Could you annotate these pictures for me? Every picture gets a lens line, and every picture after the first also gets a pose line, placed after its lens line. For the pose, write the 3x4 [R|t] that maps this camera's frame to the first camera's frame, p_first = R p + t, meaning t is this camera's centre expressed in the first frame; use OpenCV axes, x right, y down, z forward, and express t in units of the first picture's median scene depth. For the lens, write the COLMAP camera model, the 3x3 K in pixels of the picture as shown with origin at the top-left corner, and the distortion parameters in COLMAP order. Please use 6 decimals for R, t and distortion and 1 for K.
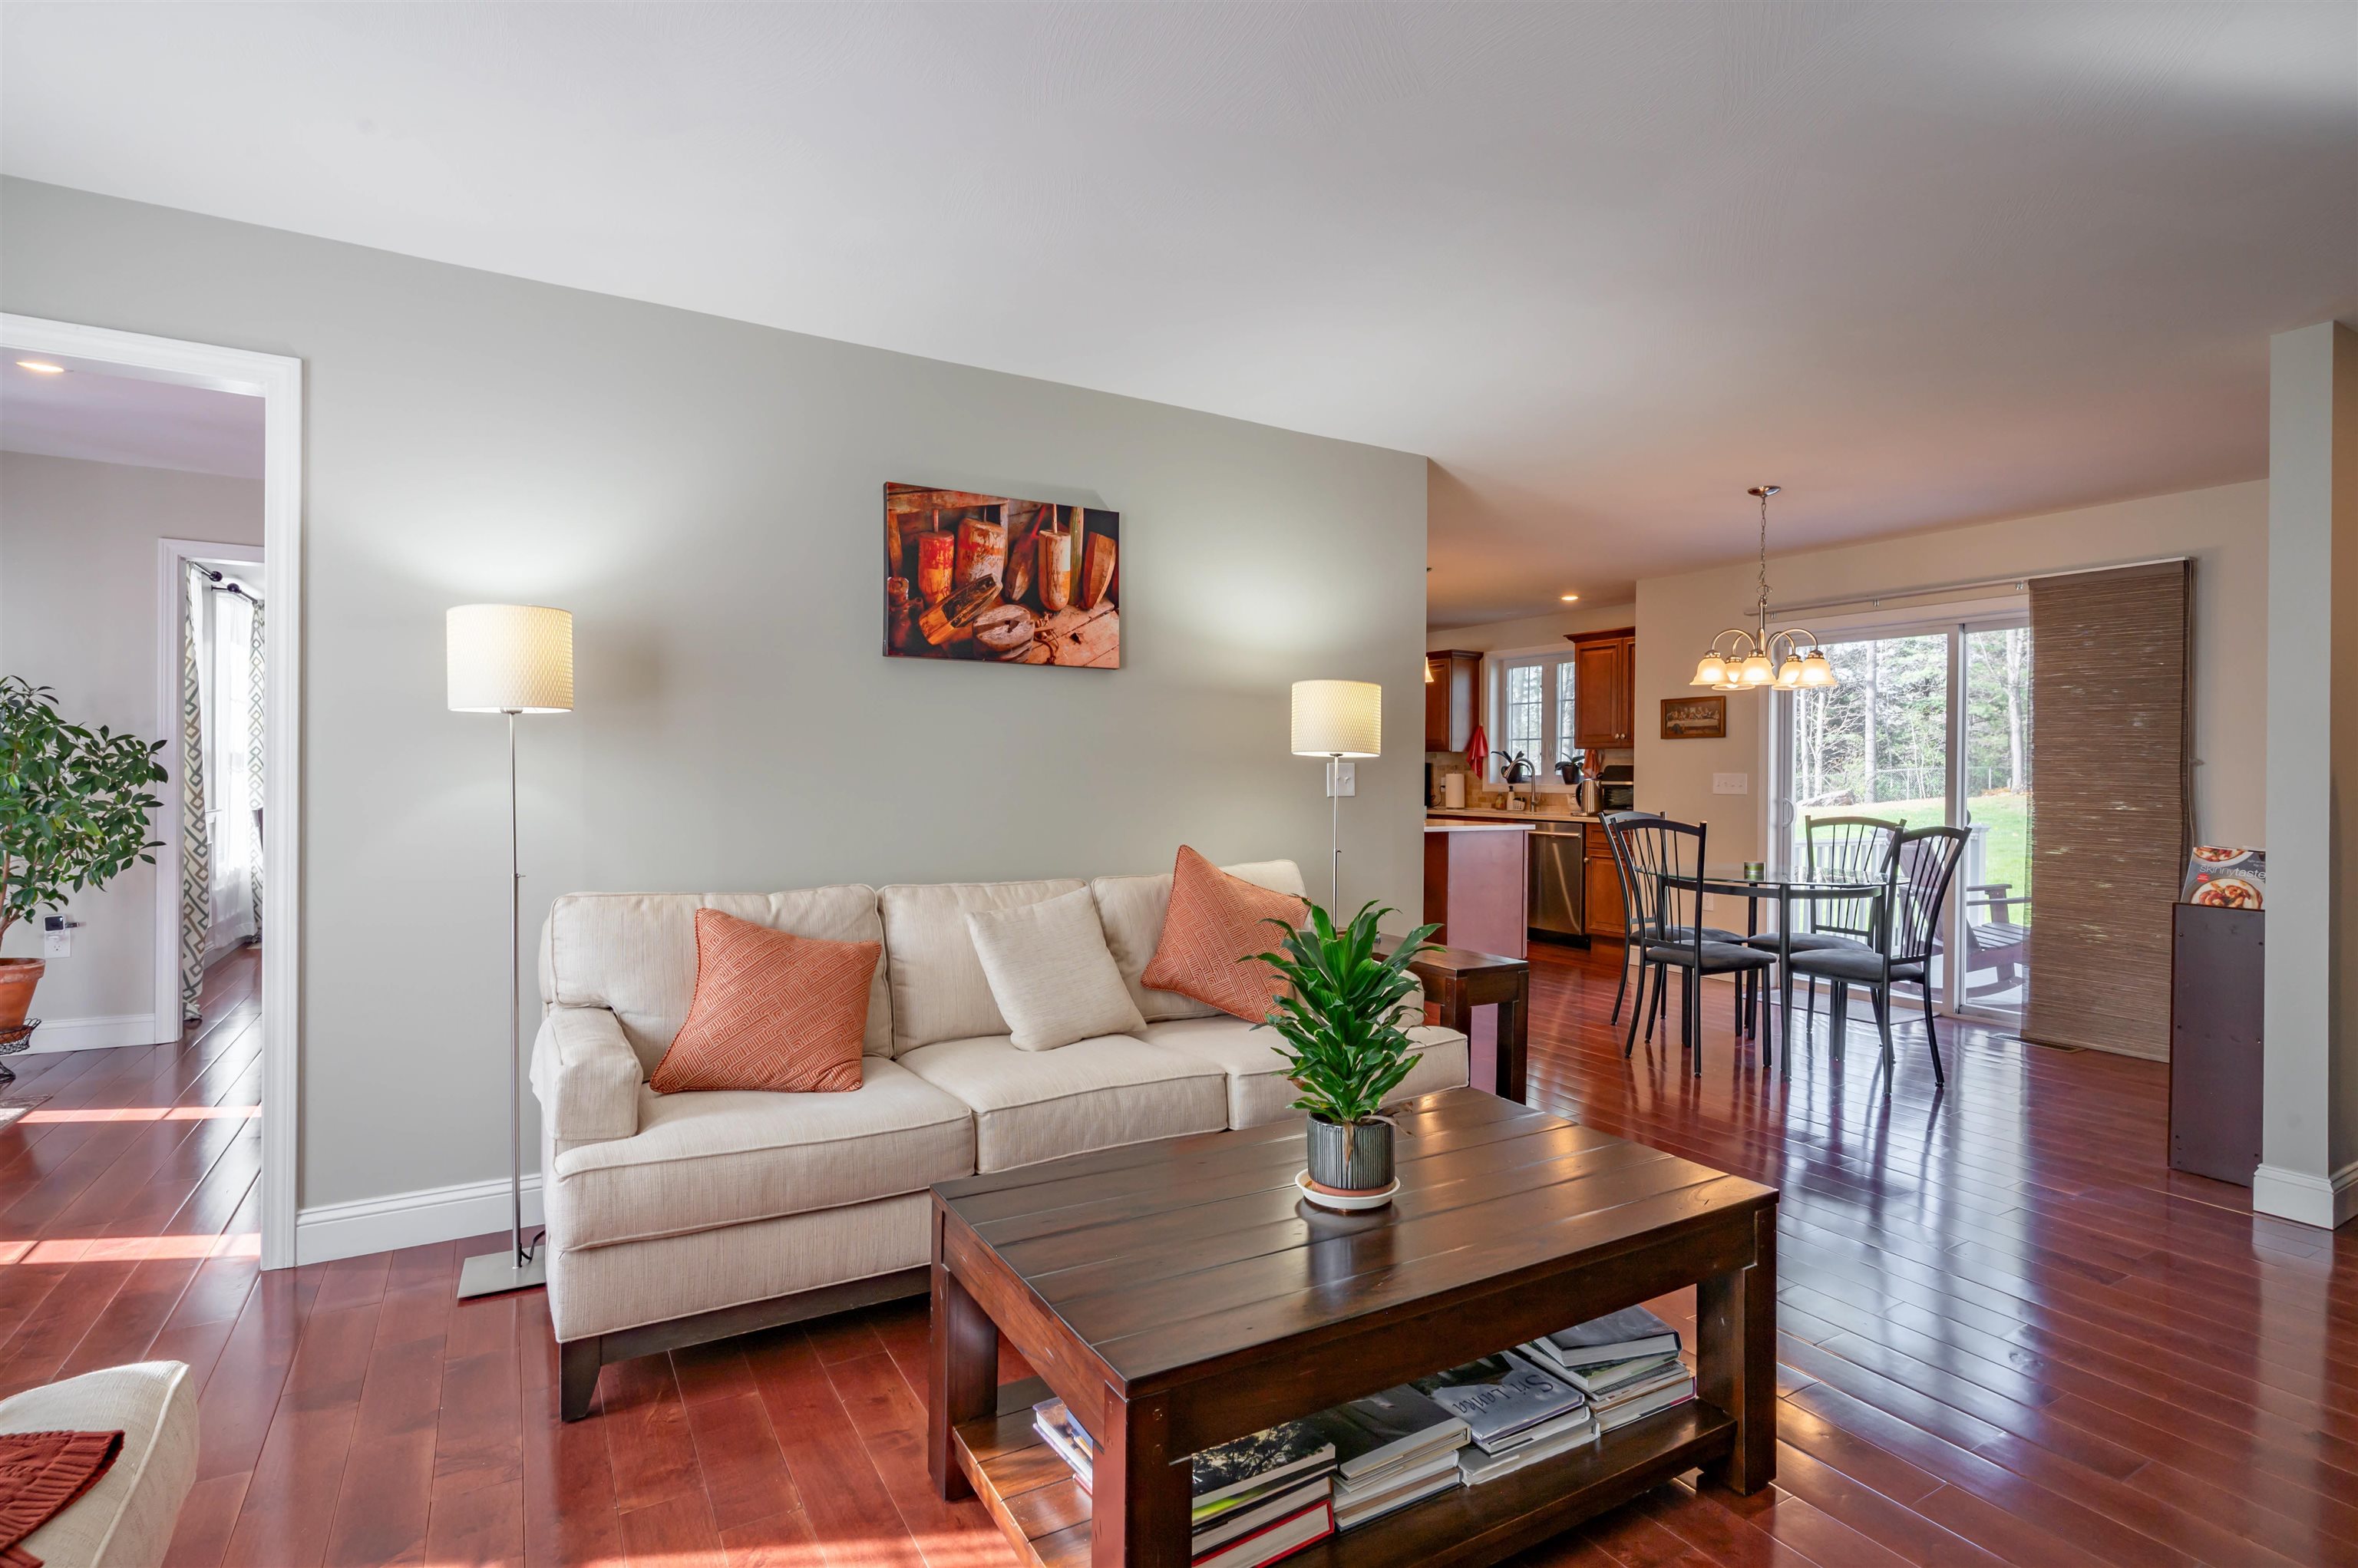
lens RADIAL K [[1177.2, 0, 1146.7], [0, 1177.2, 790.3], [0, 0, 1]] dist [0.000146, 0.002827]
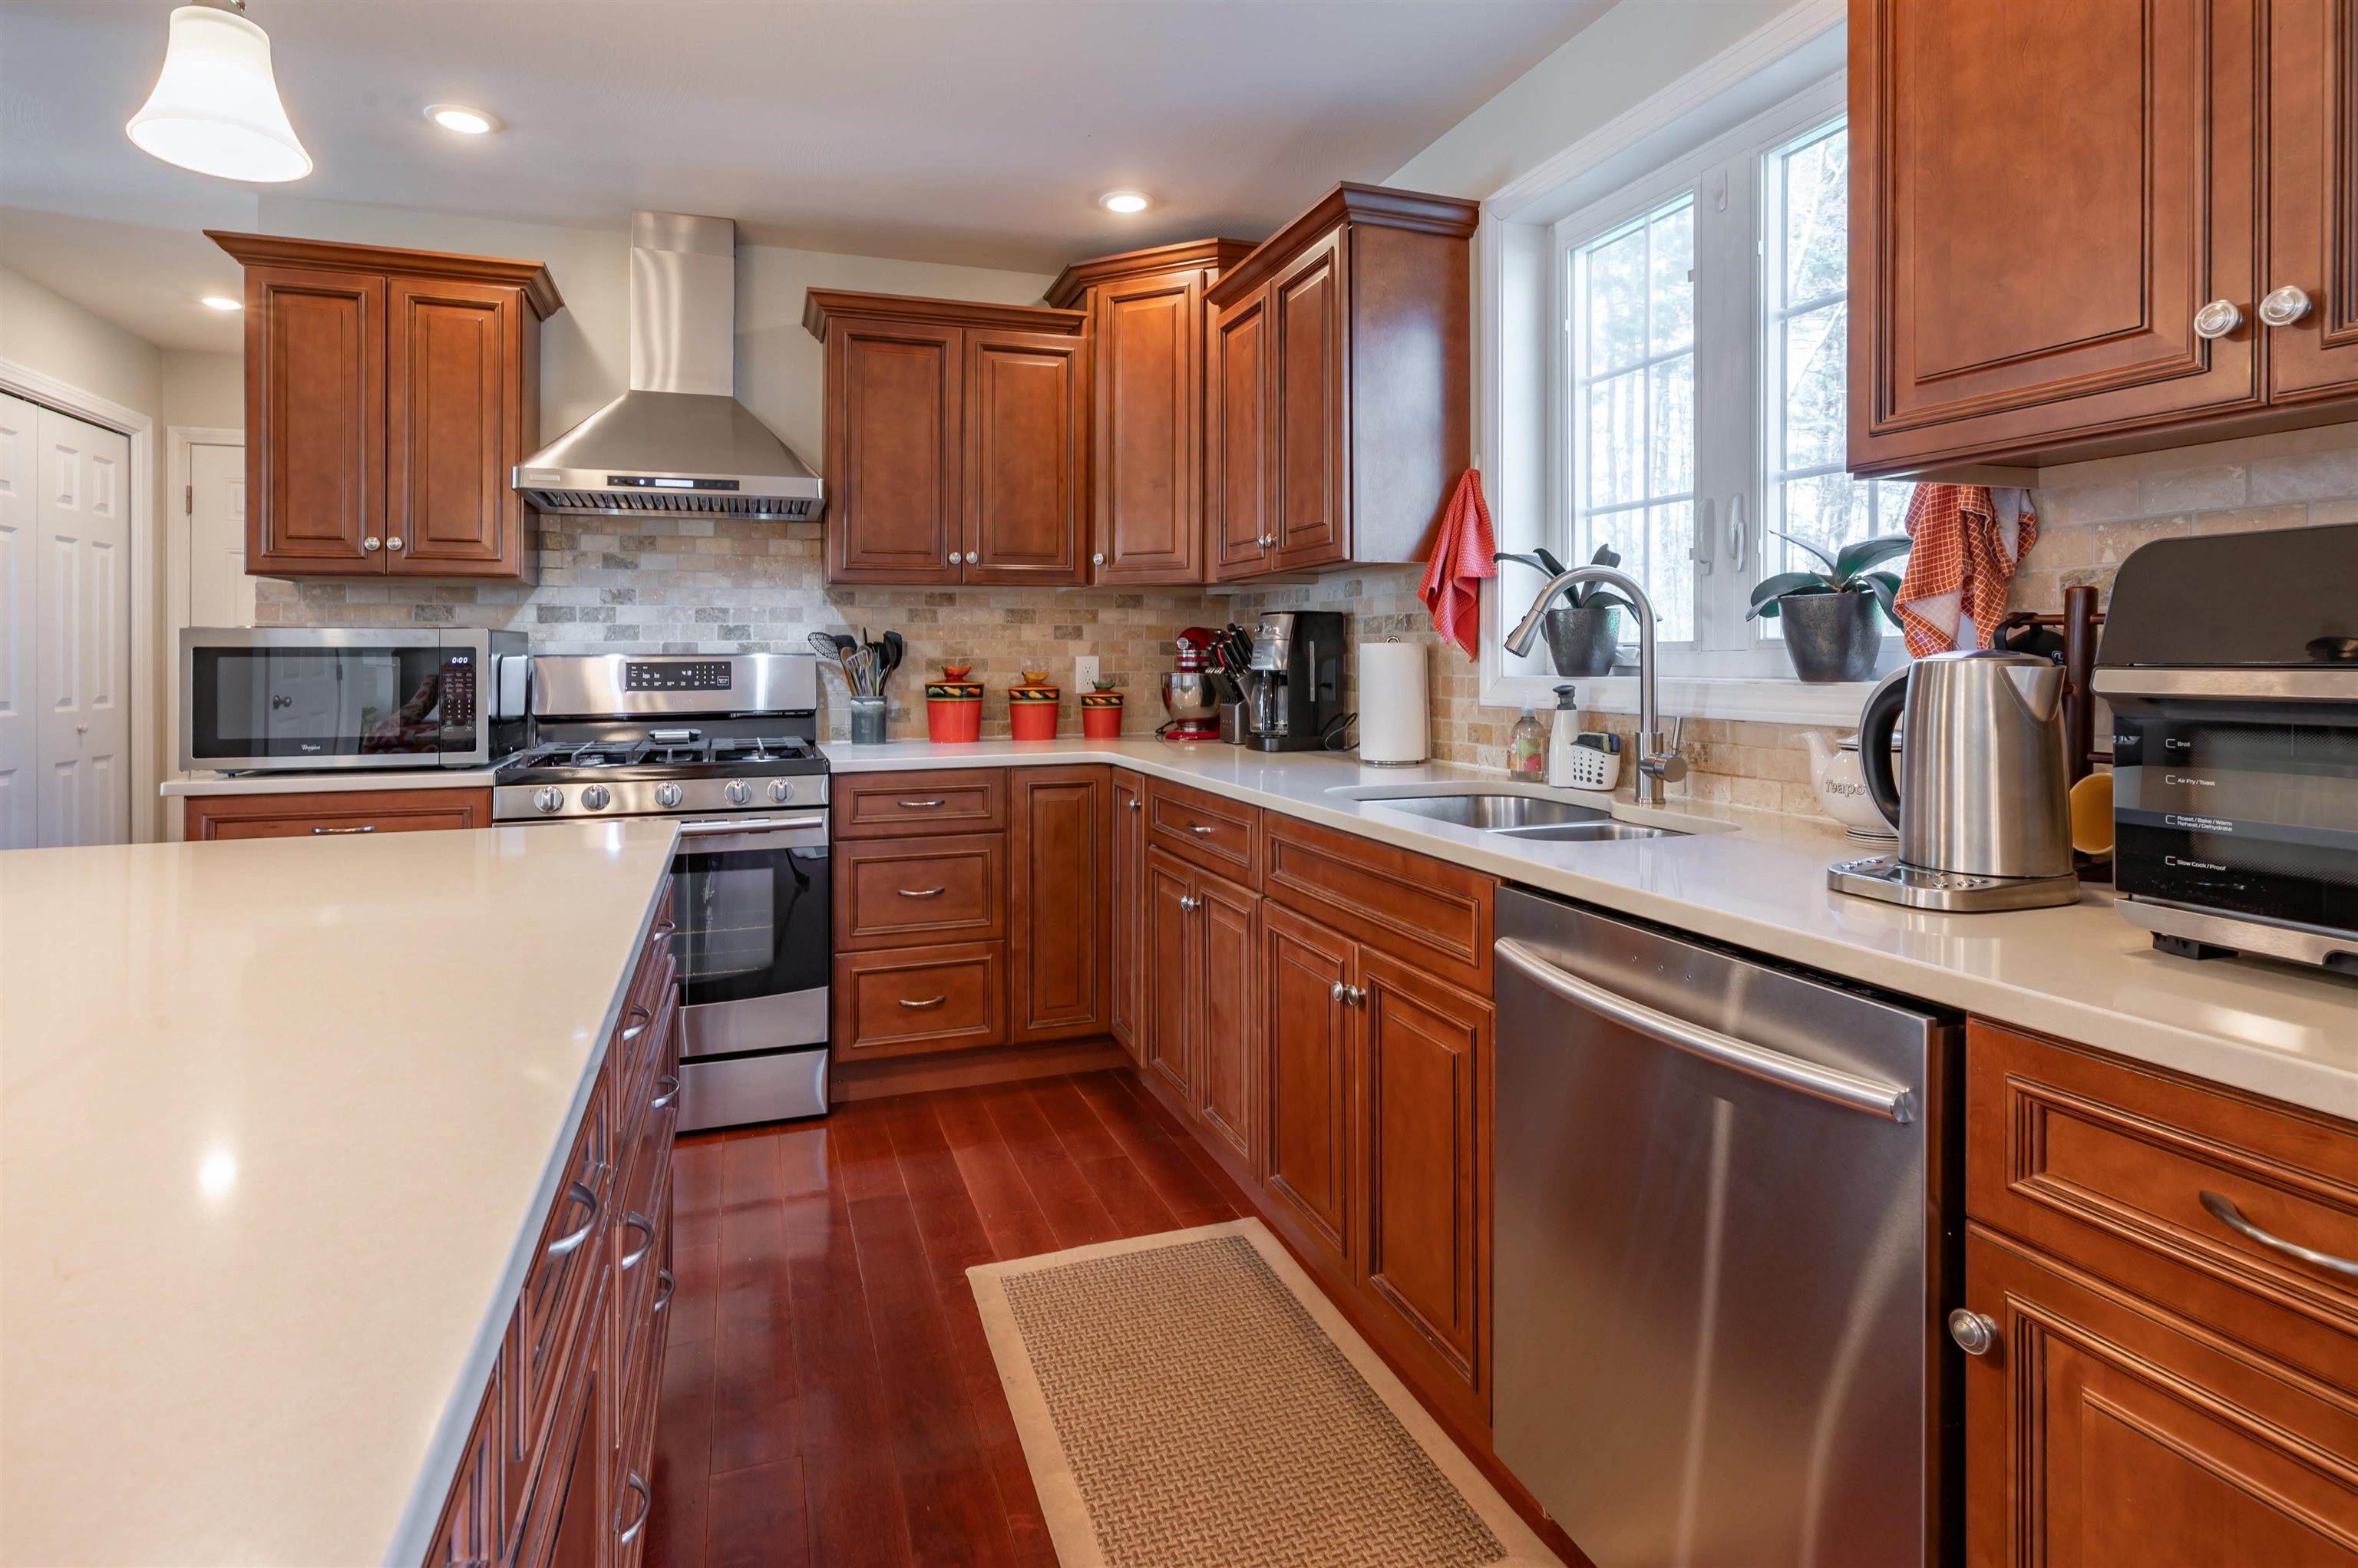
lens RADIAL K [[1177.2, 0, 1137.0], [0, 1177.2, 644.0], [0, 0, 1]] dist [0.000146, 0.002827]
pose [[0.981662, -0.015337, -0.190011, 0.285239], [0.010315, 0.999572, -0.027392, -0.007188], [0.190350, 0.024929, 0.981400, 0.789084]]
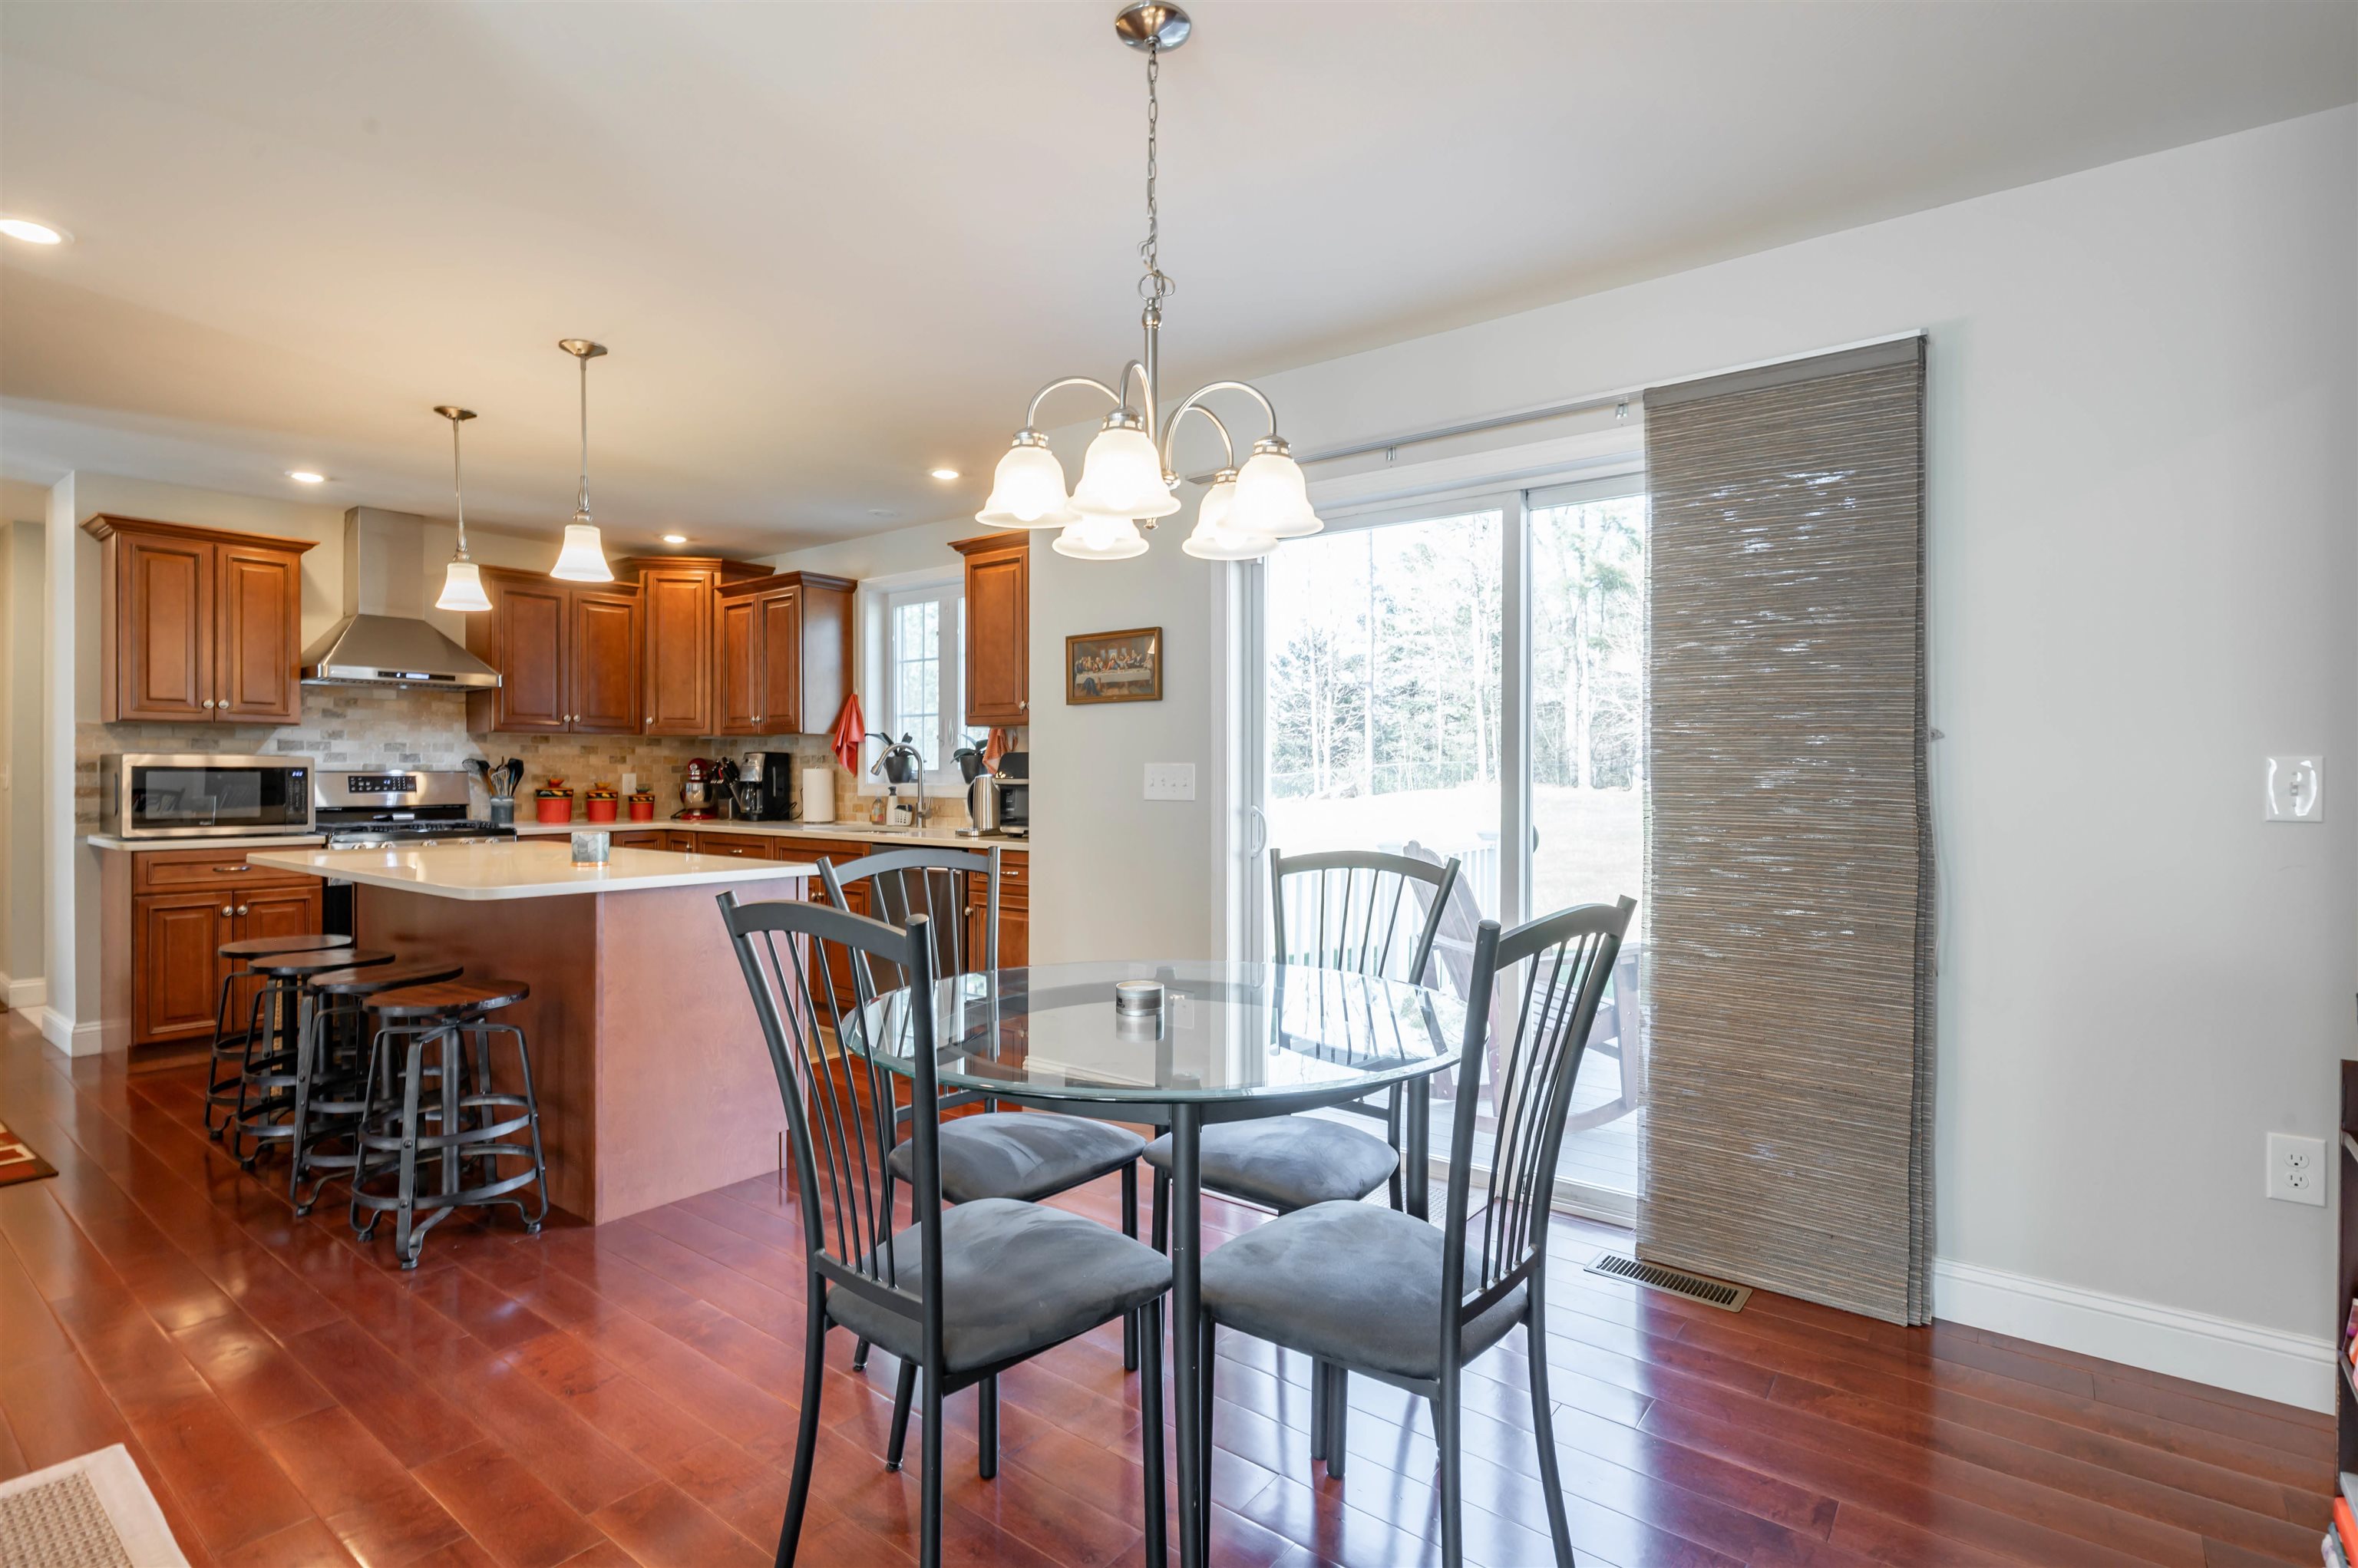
lens RADIAL K [[1177.2, 0, 1151.0], [0, 1177.2, 821.8], [0, 0, 1]] dist [0.000146, 0.002827]
pose [[0.932832, -0.021696, 0.359659, 0.222560], [0.011439, 0.999466, 0.030622, -0.002890], [-0.360131, -0.024451, 0.932581, 0.372356]]
